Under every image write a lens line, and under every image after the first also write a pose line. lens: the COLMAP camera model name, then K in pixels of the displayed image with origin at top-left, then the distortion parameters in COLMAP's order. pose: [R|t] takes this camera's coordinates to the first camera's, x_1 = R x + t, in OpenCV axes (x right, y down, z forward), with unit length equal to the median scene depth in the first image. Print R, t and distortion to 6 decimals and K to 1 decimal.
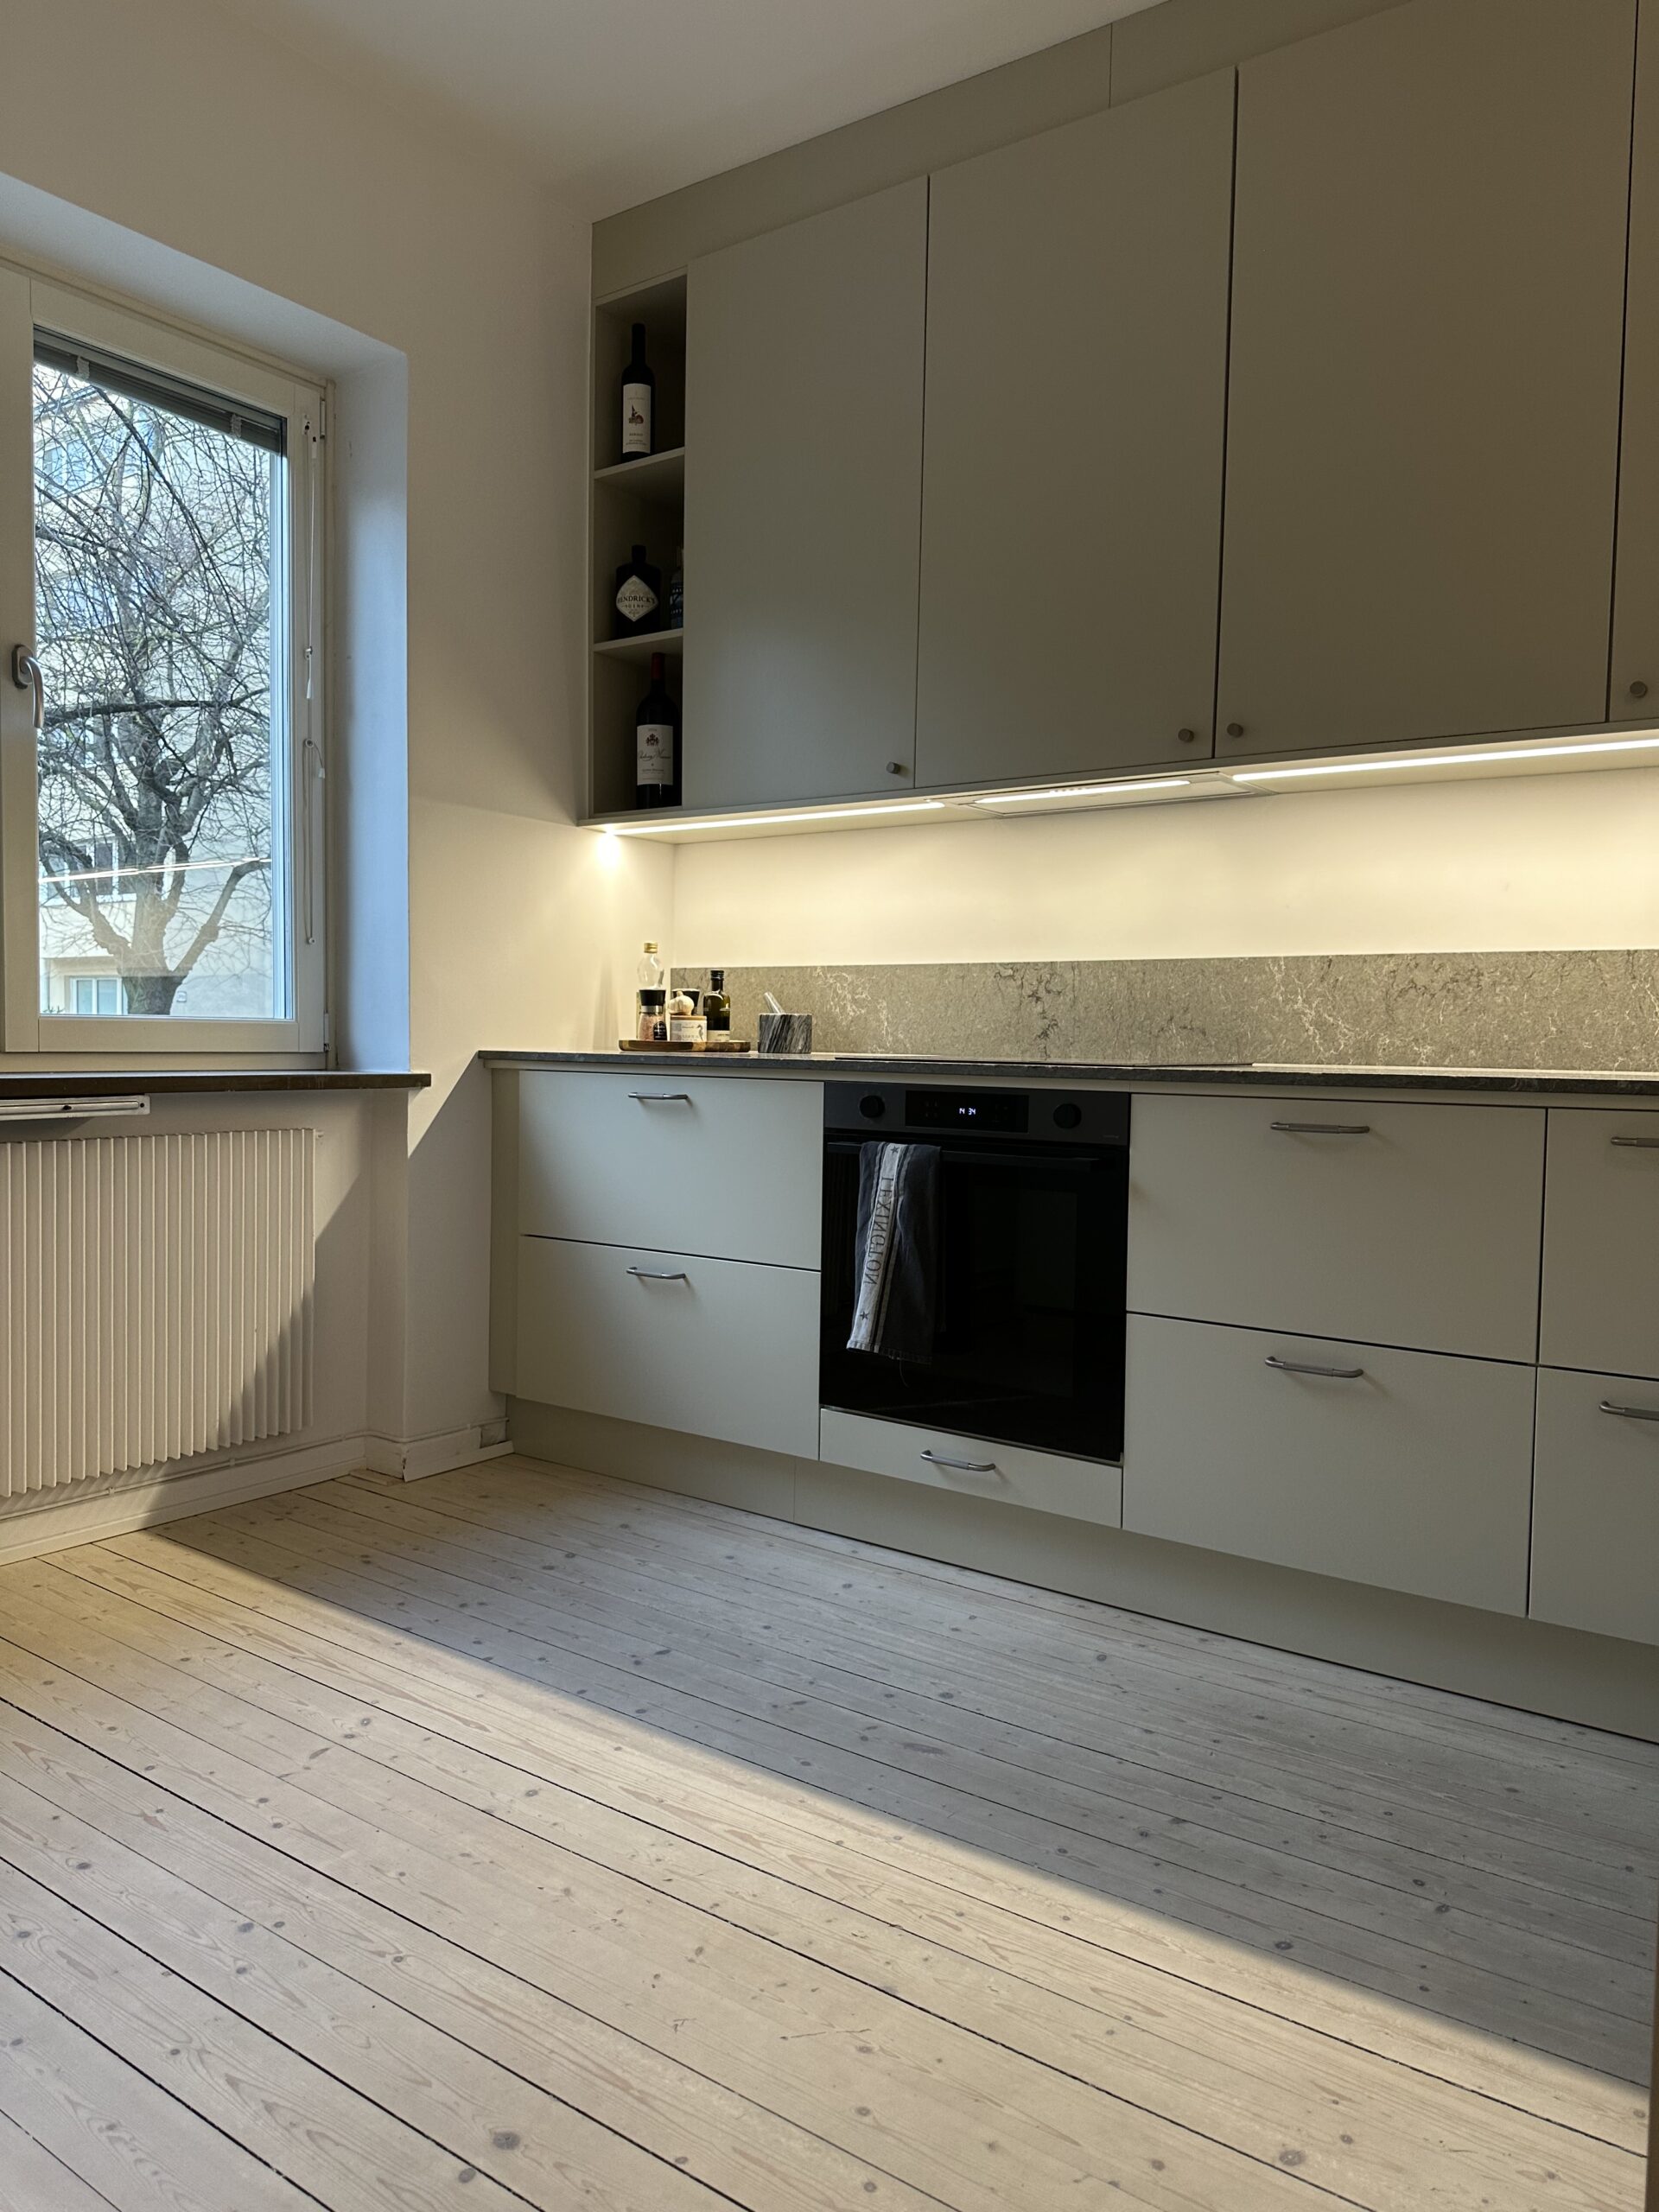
lens RADIAL K [[1572.5, 0, 829.5], [0, 1572.5, 1106.0], [0, 0, 1]] dist [0.027222, 0.000079]
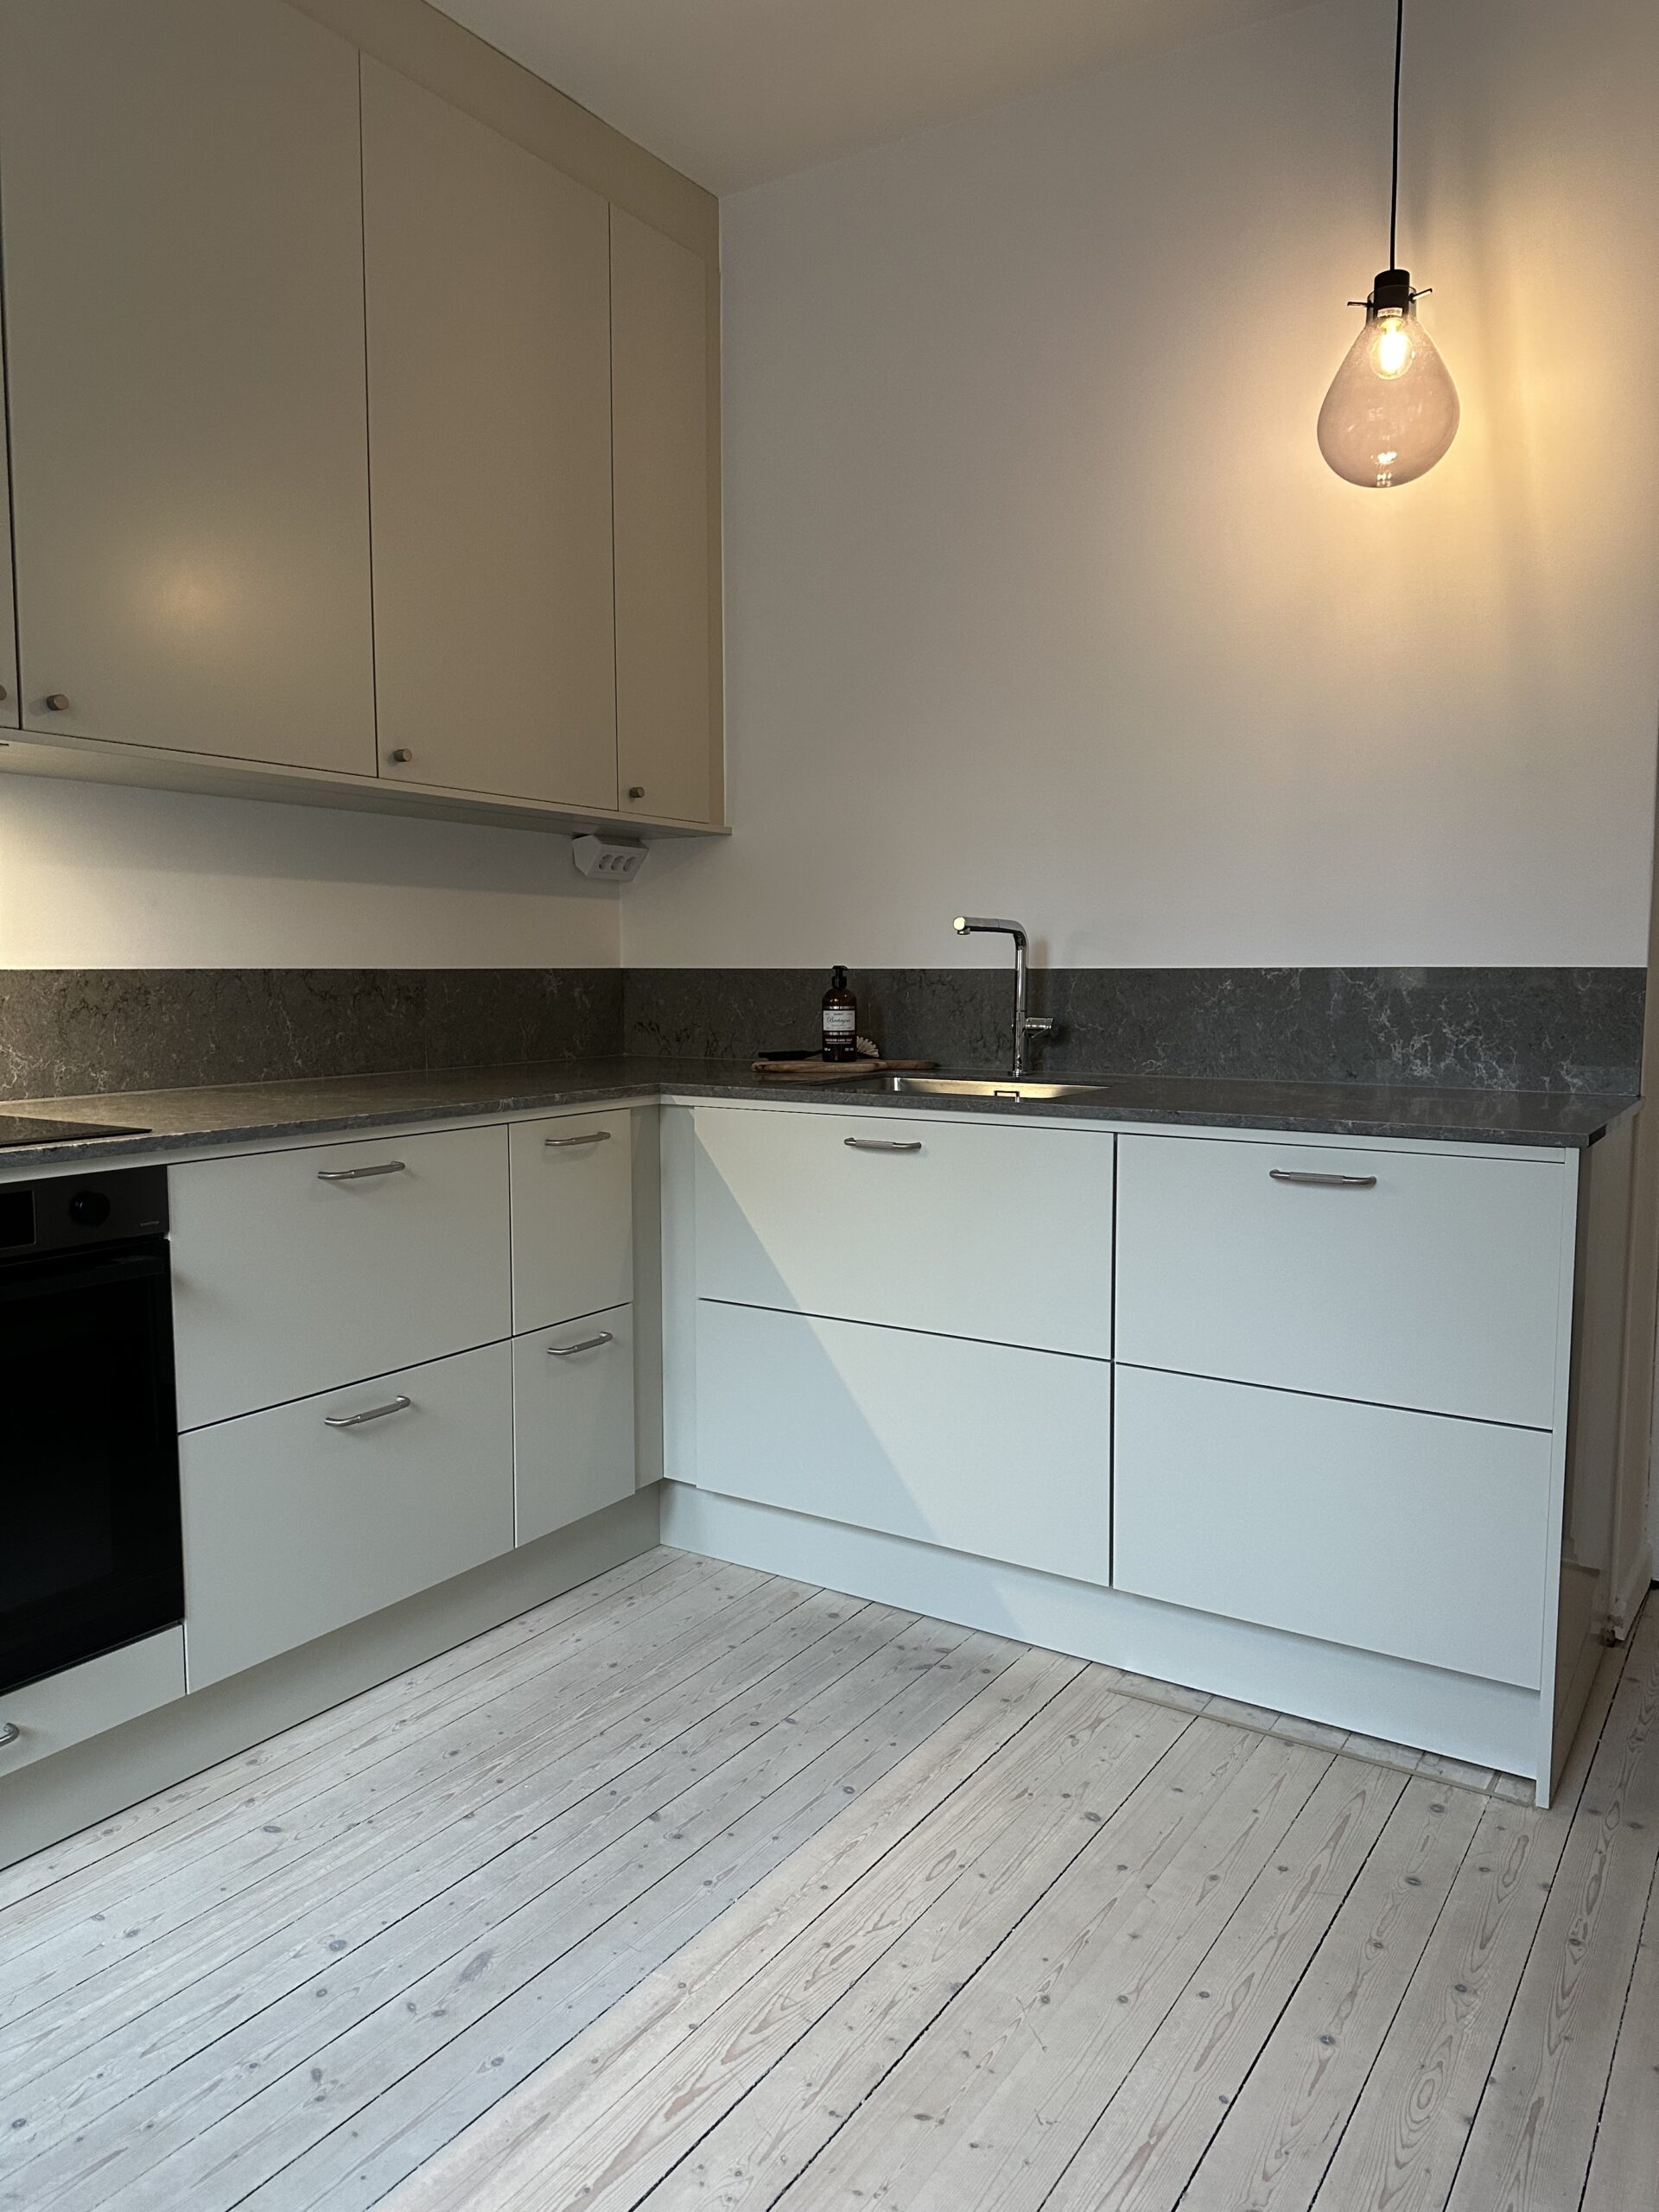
lens RADIAL K [[1572.5, 0, 829.5], [0, 1572.5, 1106.0], [0, 0, 1]] dist [0.027222, 0.000079]
pose [[-0.046385, -0.107362, 0.993137, -0.693049], [0.044042, 0.993021, 0.109407, -0.124396], [-0.997952, 0.048815, -0.041333, 0.771780]]
